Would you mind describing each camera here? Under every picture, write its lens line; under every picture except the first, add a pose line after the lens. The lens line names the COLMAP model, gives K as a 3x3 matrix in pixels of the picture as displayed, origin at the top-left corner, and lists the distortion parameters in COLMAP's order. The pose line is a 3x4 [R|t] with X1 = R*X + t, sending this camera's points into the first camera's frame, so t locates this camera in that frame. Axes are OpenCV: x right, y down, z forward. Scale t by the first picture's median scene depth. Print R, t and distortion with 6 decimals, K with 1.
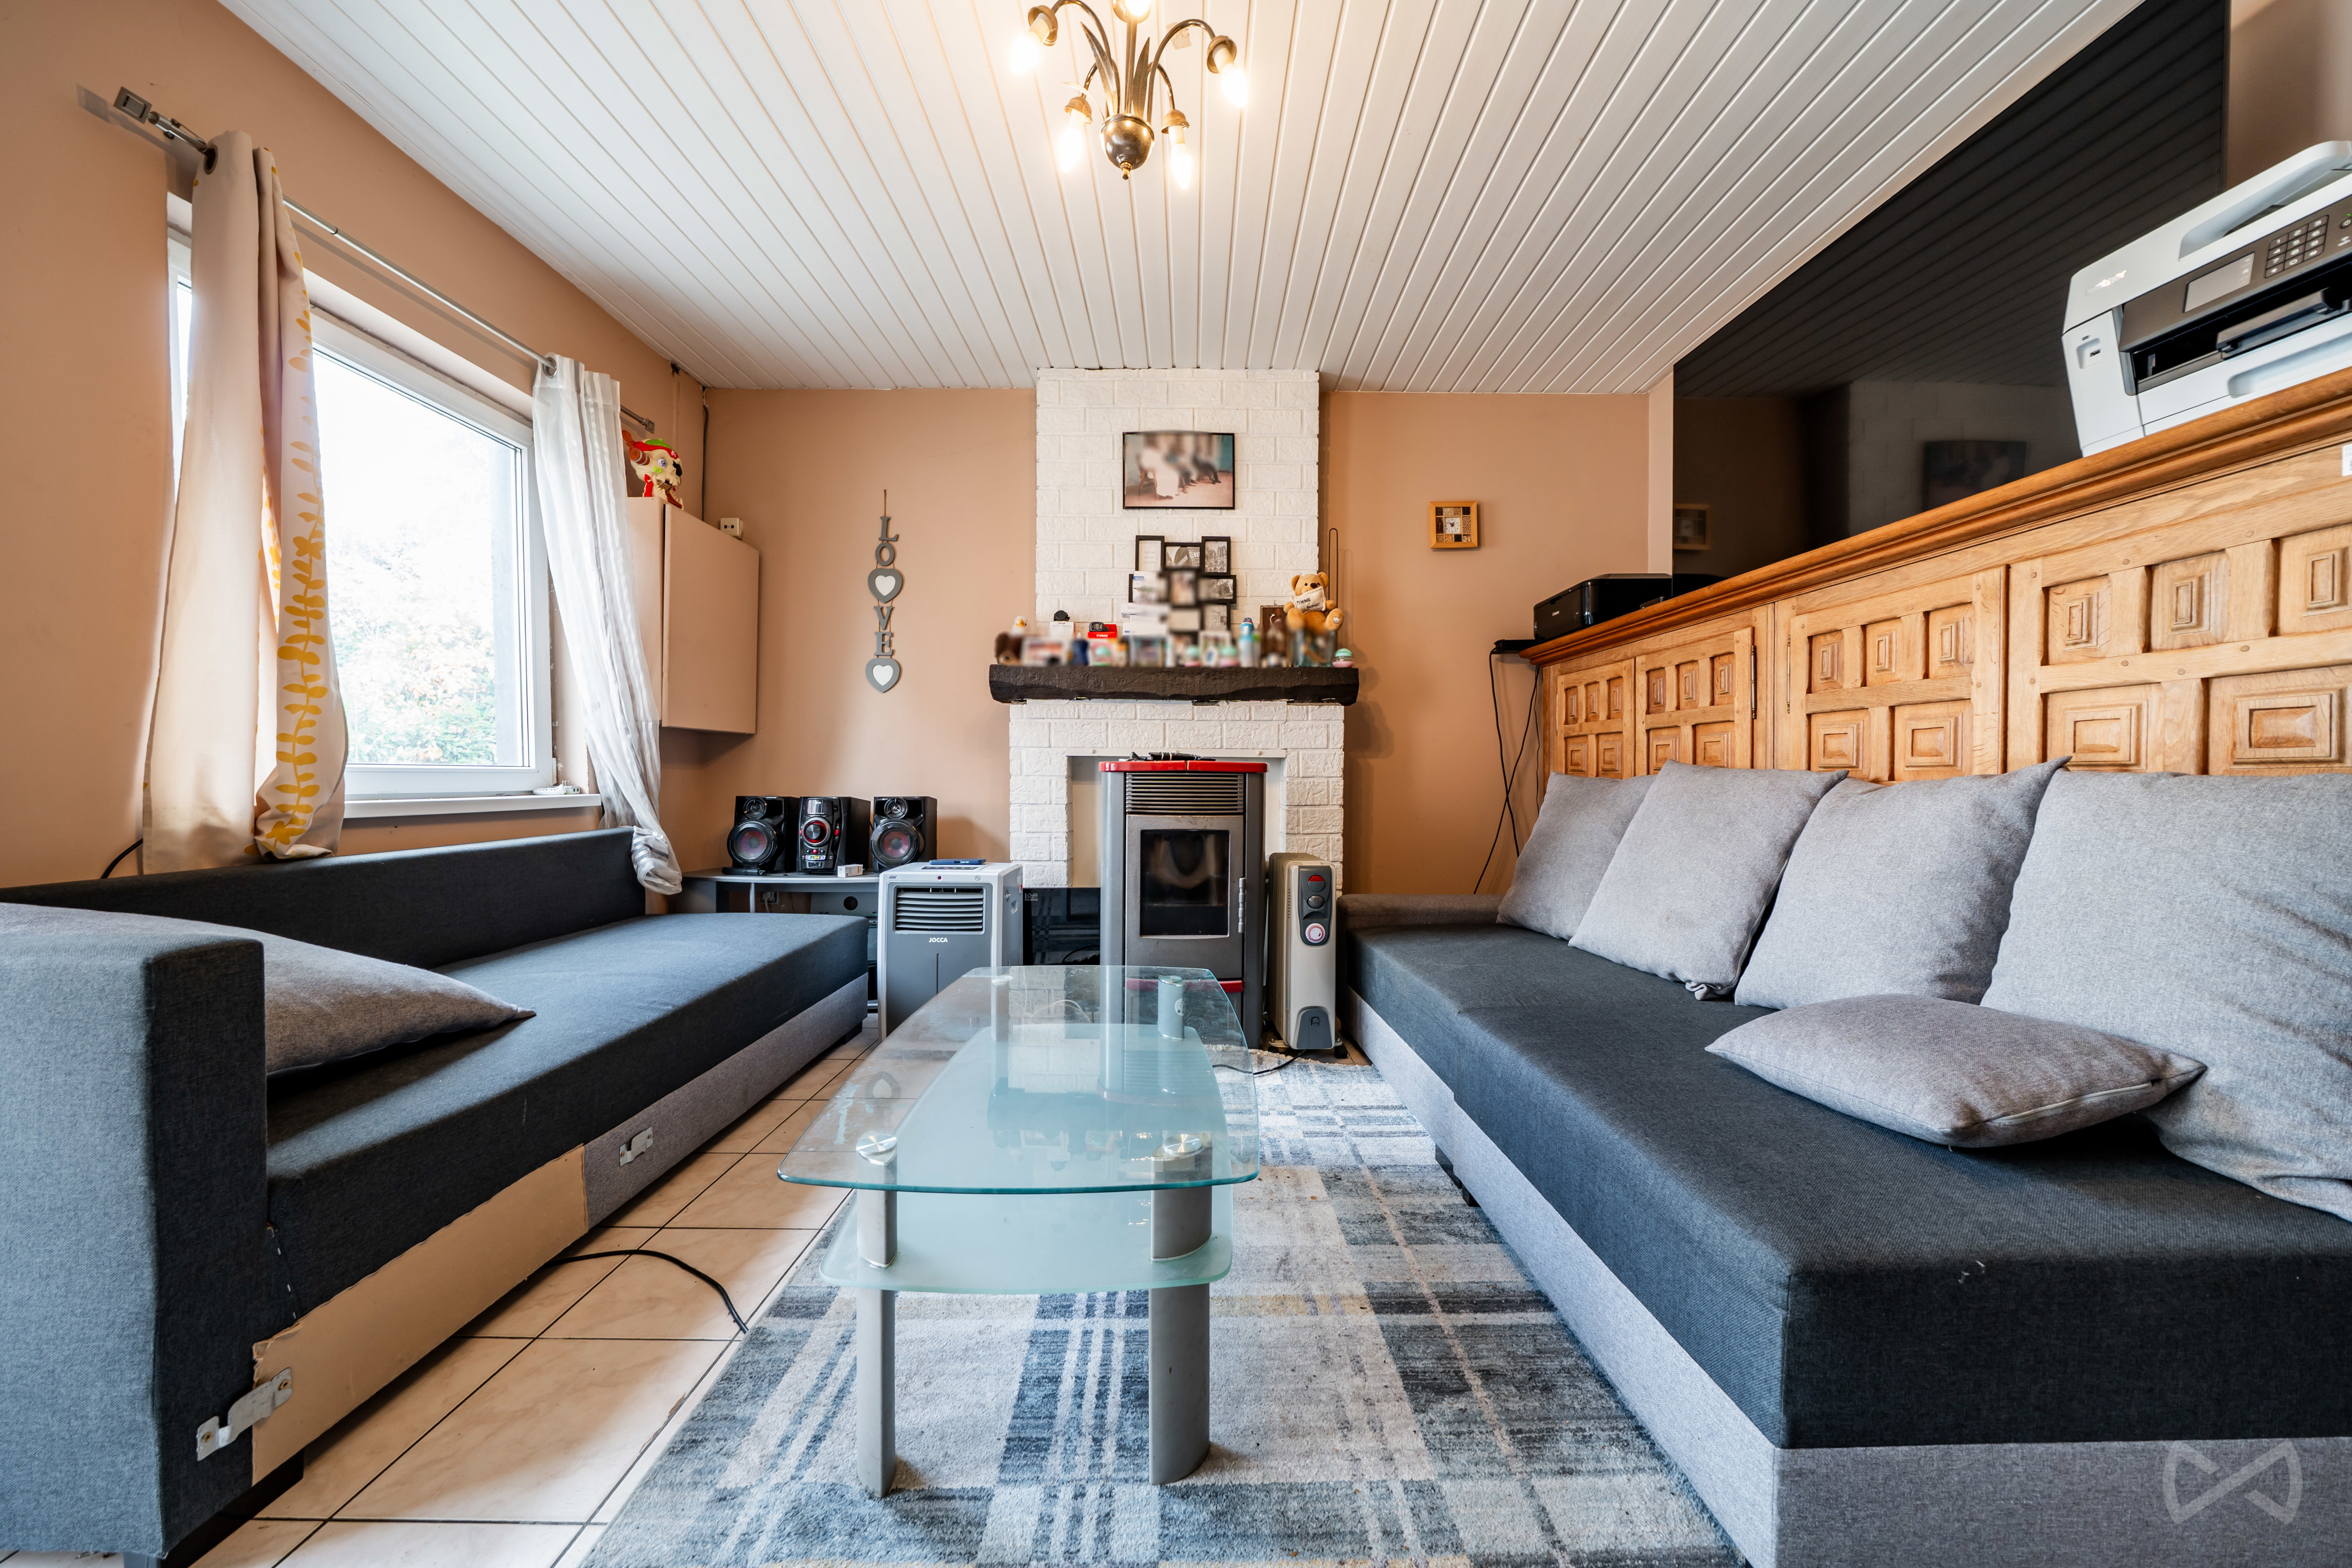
lens RADIAL K [[812.7, 0, 1166.7], [0, 812.7, 786.5], [0, 0, 1]] dist [-0.007432, 0.001170]
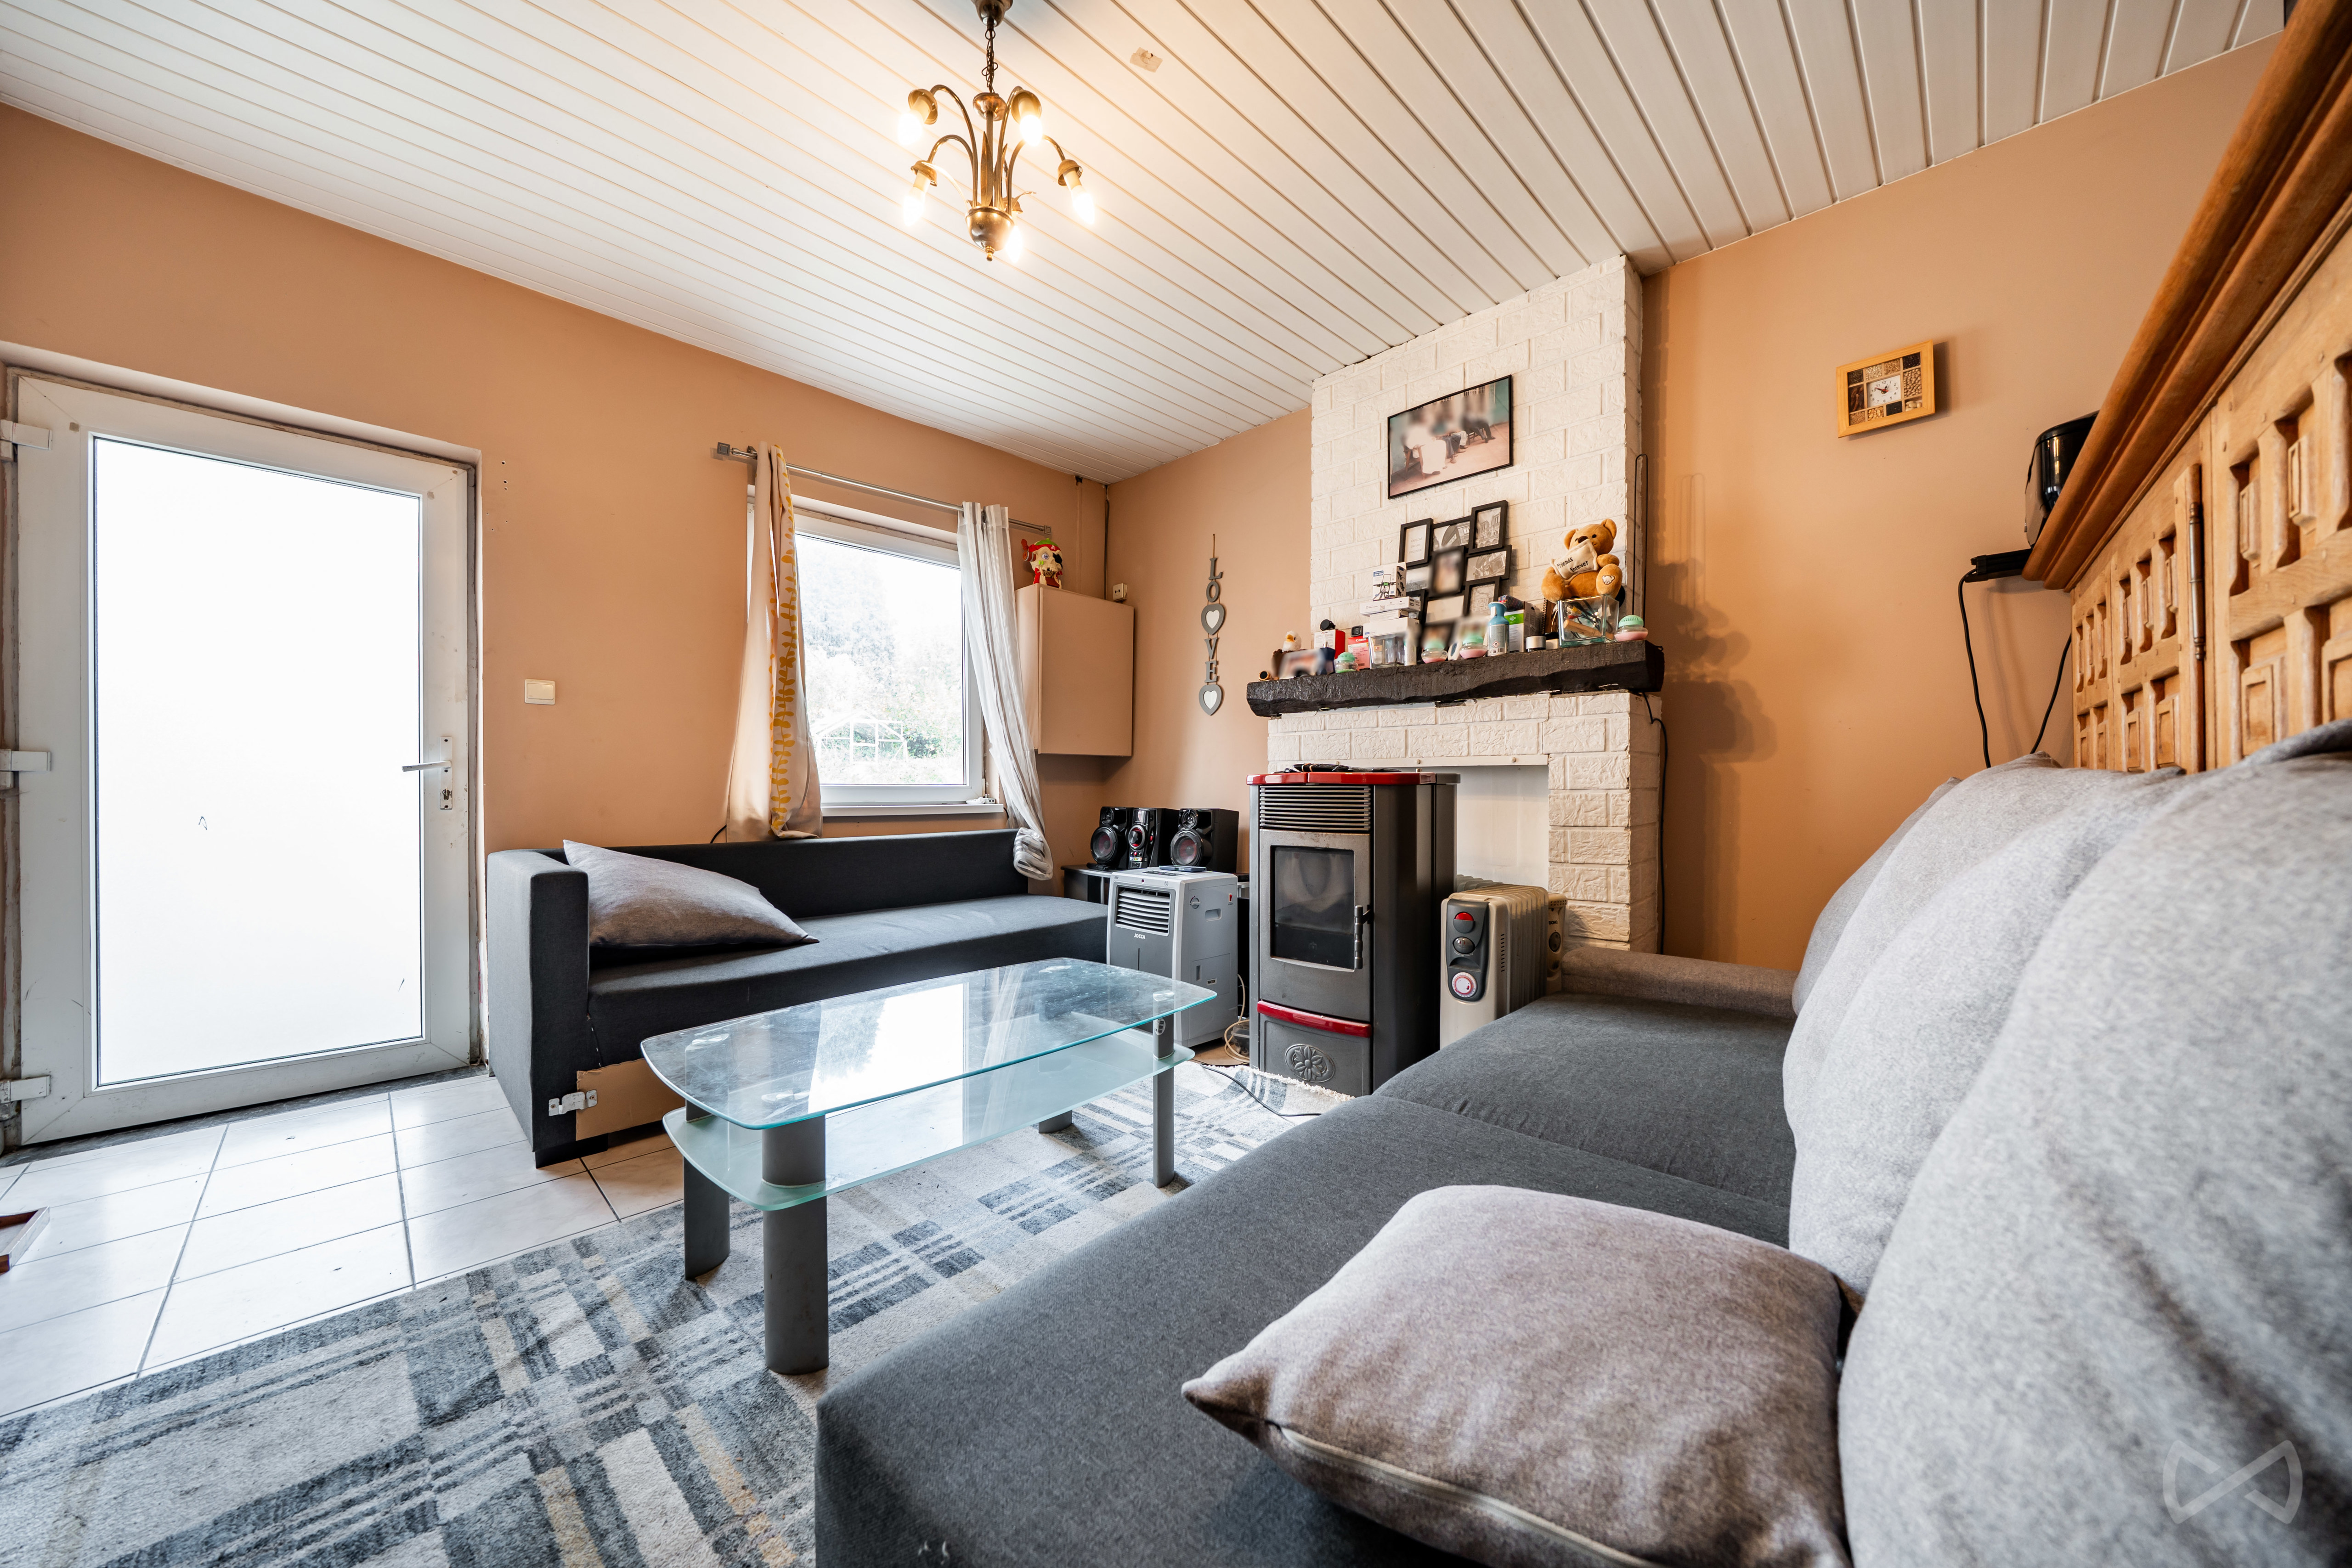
lens RADIAL K [[812.6, 0, 1162.4], [0, 812.6, 785.9], [0, 0, 1]] dist [-0.007432, 0.001170]
pose [[0.714262, -0.007707, -0.699836, 0.423839], [-0.004934, 0.999859, -0.016047, -0.000836], [0.699861, 0.014915, 0.714124, 0.175111]]
